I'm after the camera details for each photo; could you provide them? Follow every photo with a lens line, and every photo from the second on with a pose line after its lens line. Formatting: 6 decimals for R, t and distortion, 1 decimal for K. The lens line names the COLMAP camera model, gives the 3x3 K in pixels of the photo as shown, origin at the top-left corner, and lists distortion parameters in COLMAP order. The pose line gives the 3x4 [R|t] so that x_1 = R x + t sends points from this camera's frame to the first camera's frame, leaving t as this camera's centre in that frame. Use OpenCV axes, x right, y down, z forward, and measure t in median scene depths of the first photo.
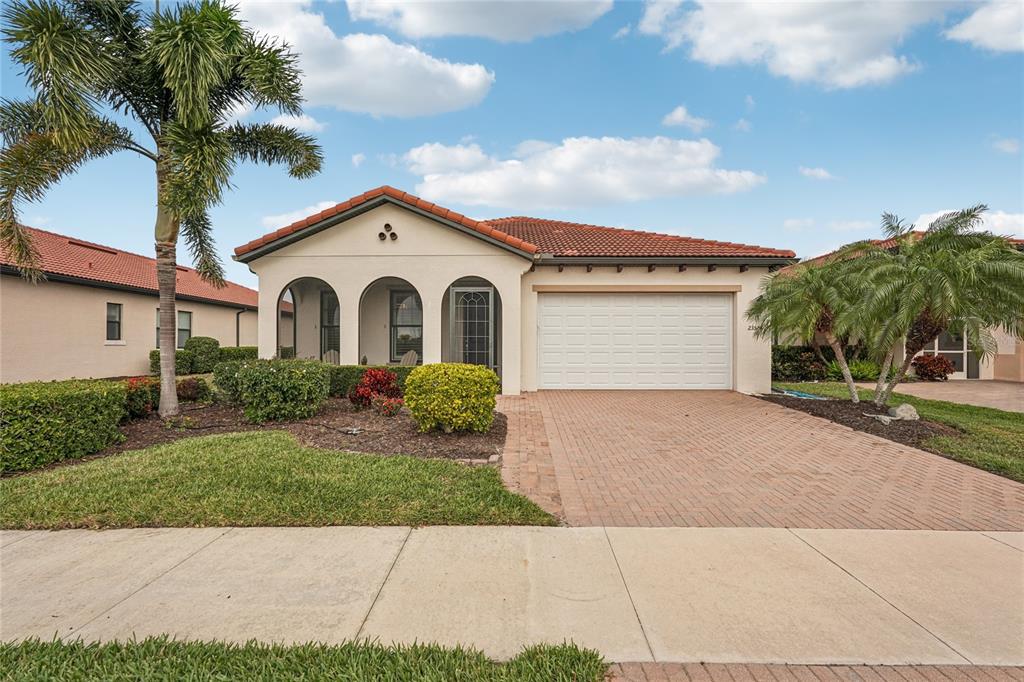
lens RADIAL K [[447.2, 0, 510.6], [0, 447.2, 343.9], [0, 0, 1]] dist [-0.001411, 0.000431]
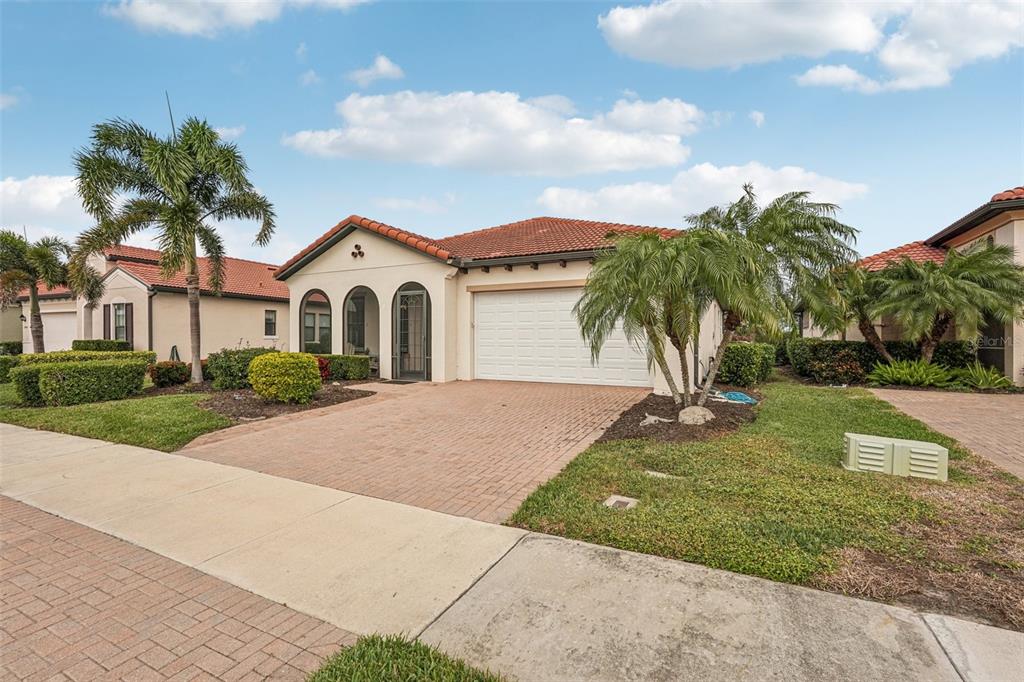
lens RADIAL K [[447.2, 0, 510.6], [0, 447.2, 343.9], [0, 0, 1]] dist [-0.001411, 0.000431]
pose [[0.901436, 0.005307, -0.432879, 0.630104], [0.000936, 0.999899, 0.014208, -0.001817], [0.432910, -0.013213, 0.901340, 0.031087]]
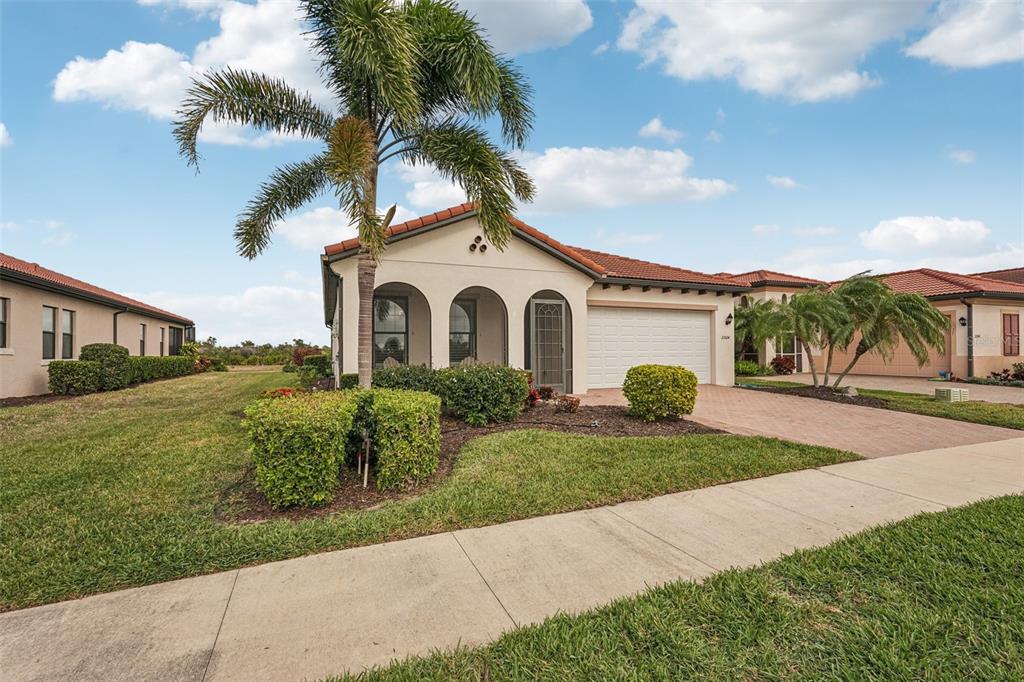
lens RADIAL K [[450.3, 0, 513.4], [0, 450.3, 350.6], [0, 0, 1]] dist [-0.000903, 0.000811]
pose [[0.918022, -0.004741, 0.396502, -0.576883], [0.005412, 0.999985, -0.000573, 0.000946], [-0.396493, 0.002672, 0.918034, -0.000445]]
